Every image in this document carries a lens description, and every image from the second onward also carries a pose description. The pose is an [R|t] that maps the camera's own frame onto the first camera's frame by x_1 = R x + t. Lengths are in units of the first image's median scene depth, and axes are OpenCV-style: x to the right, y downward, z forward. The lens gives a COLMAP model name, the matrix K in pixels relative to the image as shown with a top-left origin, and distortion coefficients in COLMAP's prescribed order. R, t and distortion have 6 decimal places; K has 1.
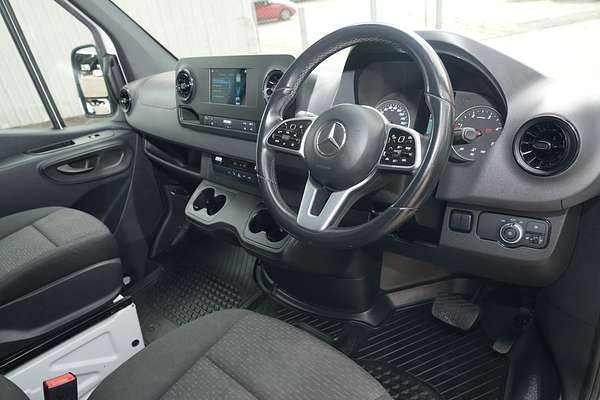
lens RADIAL K [[449.1, 0, 301.4], [0, 449.1, 219.0], [0, 0, 1]] dist [-0.034185, -0.001479]
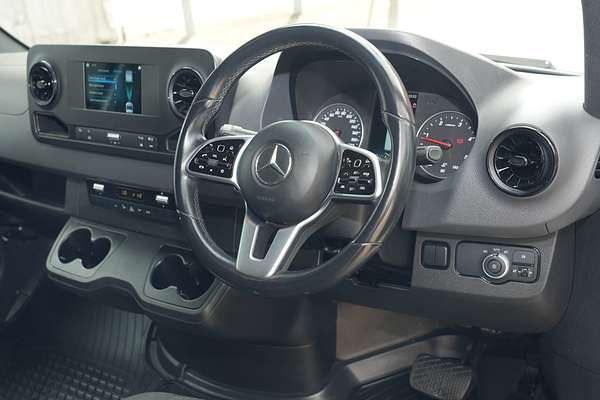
lens RADIAL K [[739.3, 0, 300.0], [0, 739.3, 200.0], [0, 0, 1]] dist [0.026608, 0.028060]
pose [[0.987490, -0.048561, 0.150015, -0.075580], [0.061474, 0.994679, -0.082673, 0.001377], [-0.145202, 0.090861, 0.985221, -0.277333]]
